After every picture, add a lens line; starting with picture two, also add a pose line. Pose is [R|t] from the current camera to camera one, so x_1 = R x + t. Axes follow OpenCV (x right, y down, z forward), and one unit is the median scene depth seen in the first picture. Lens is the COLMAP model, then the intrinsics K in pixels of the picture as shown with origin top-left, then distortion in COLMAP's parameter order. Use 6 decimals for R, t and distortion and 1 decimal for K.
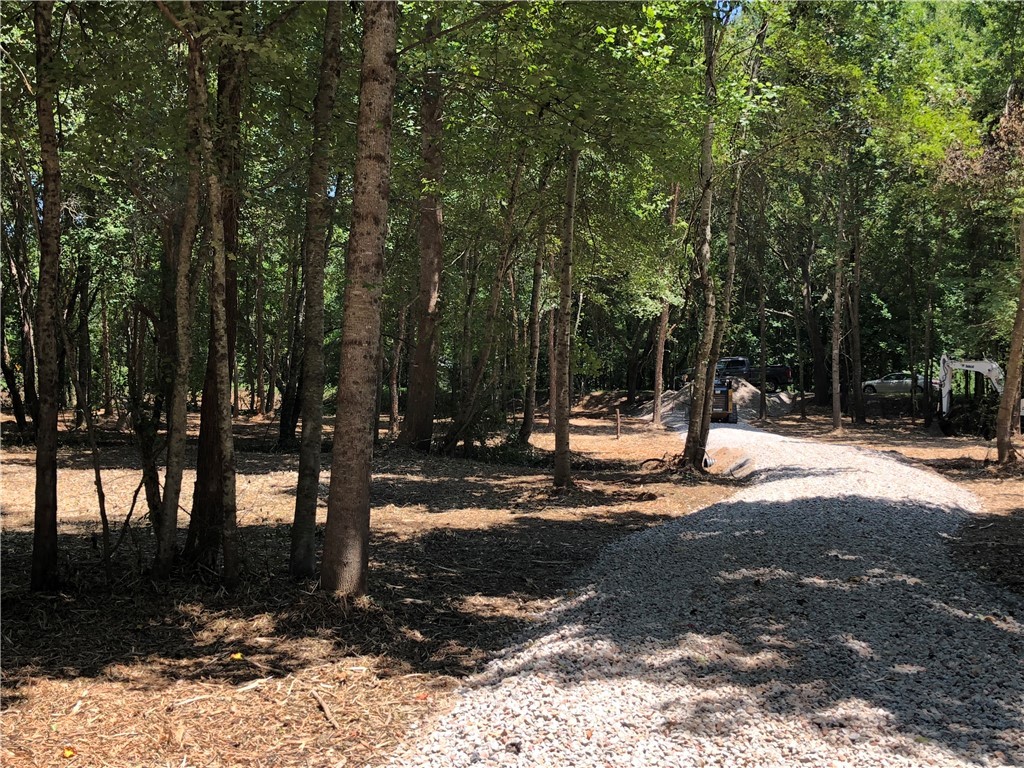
lens RADIAL K [[1253.7, 0, 511.9], [0, 1253.7, 384.3], [0, 0, 1]] dist [-0.001028, 0.000000]
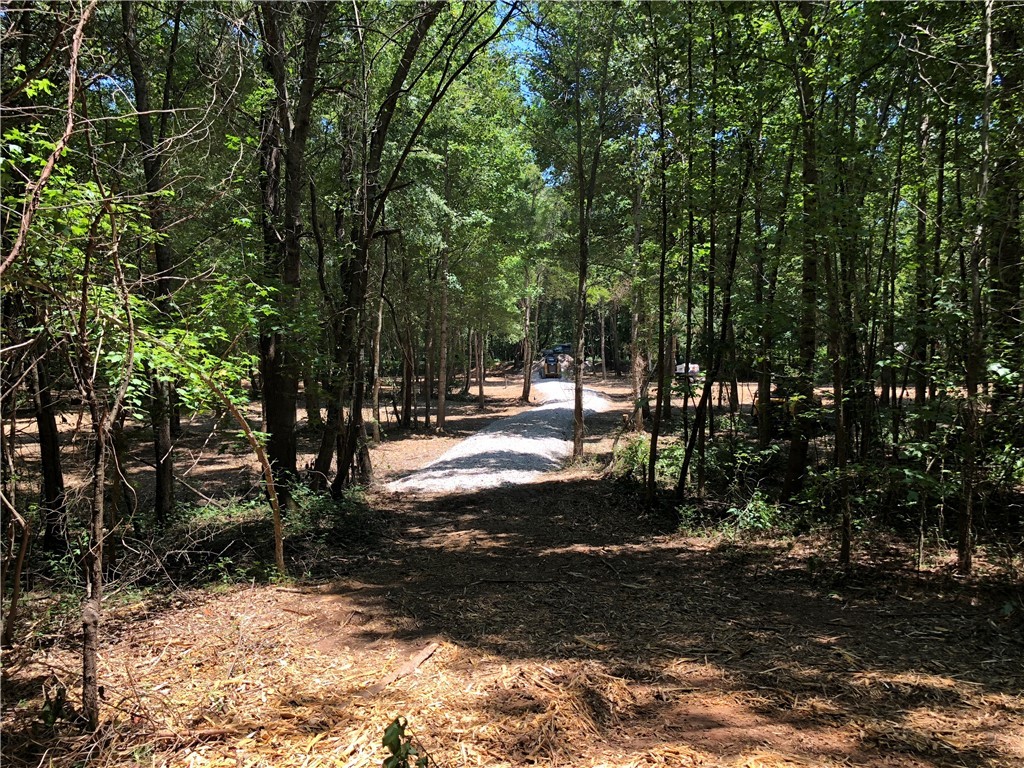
lens RADIAL K [[836.4, 0, 512.1], [0, 836.4, 384.5], [0, 0, 1]] dist [-0.002502, -0.000773]
pose [[0.997684, -0.025973, 0.062859, -0.006215], [0.022549, 0.998255, 0.054580, -0.071191], [-0.064167, -0.053036, 0.996529, -0.859115]]
